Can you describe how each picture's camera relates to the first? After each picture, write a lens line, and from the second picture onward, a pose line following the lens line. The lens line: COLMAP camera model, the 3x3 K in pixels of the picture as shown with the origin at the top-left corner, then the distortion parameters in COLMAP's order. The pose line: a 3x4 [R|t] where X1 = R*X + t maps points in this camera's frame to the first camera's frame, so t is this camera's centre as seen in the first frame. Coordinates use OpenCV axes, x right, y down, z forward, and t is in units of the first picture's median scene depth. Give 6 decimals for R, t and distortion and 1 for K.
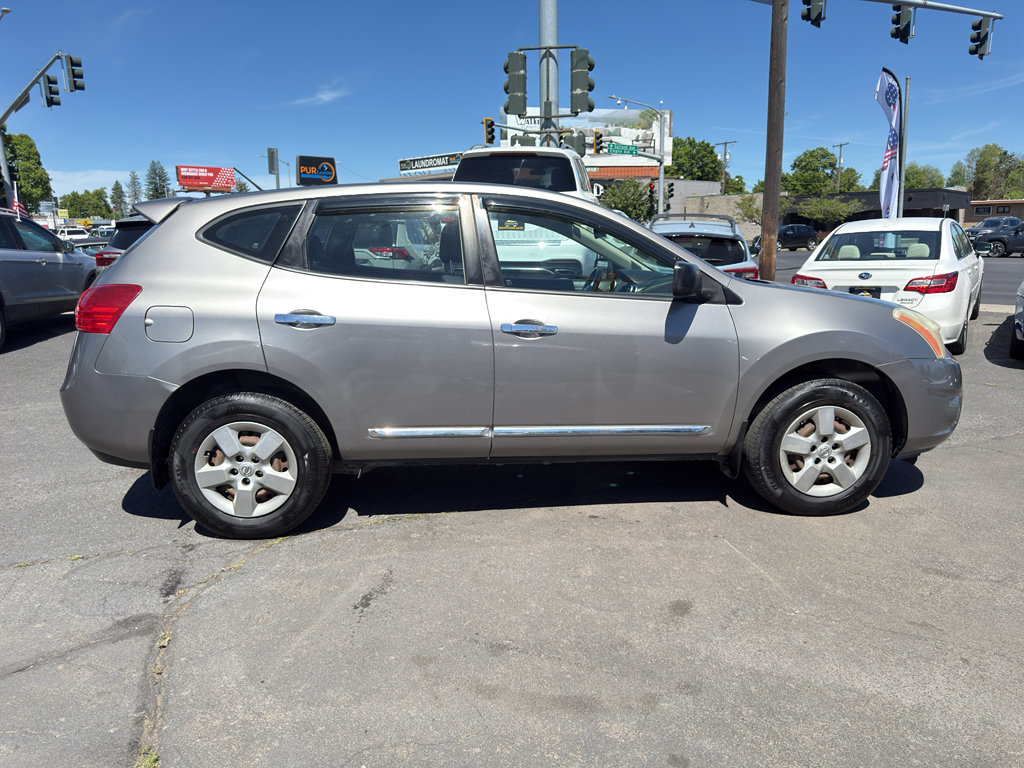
lens RADIAL K [[731.4, 0, 515.6], [0, 731.4, 394.1], [0, 0, 1]] dist [0.018177, -0.022509]
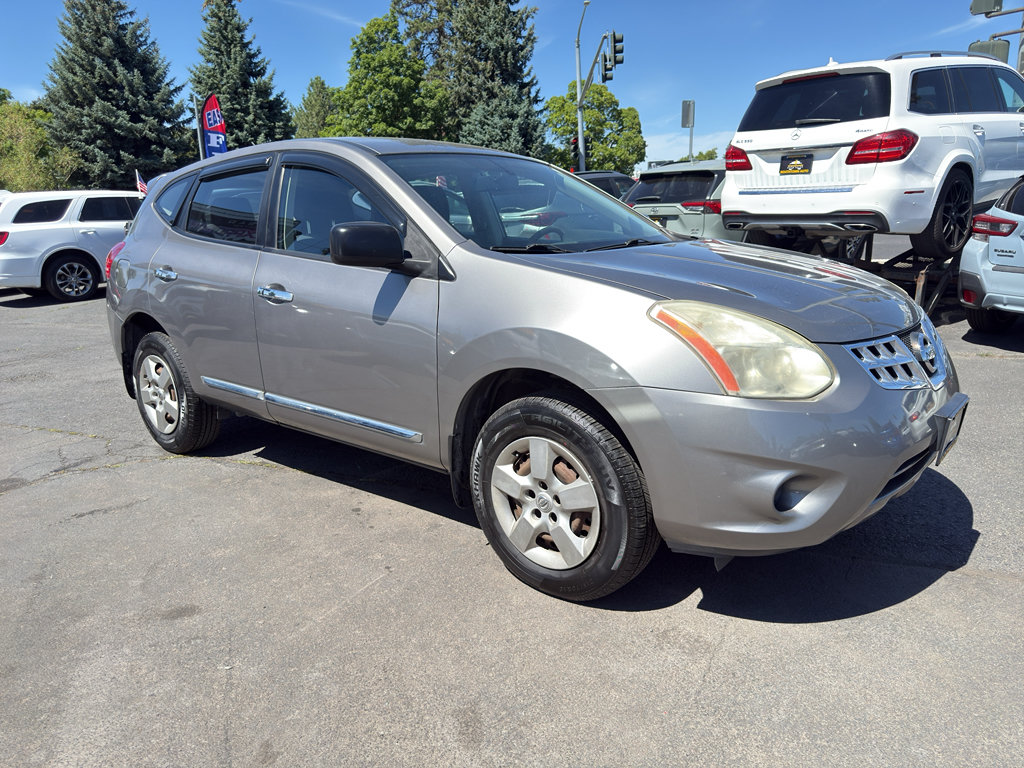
lens RADIAL K [[731.4, 0, 508.7], [0, 731.4, 392.1], [0, 0, 1]] dist [0.018177, -0.022509]
pose [[0.710725, 0.151111, -0.687048, 0.255245], [-0.111617, 0.988508, 0.101951, -0.026547], [0.694558, 0.004227, 0.719424, 0.147588]]
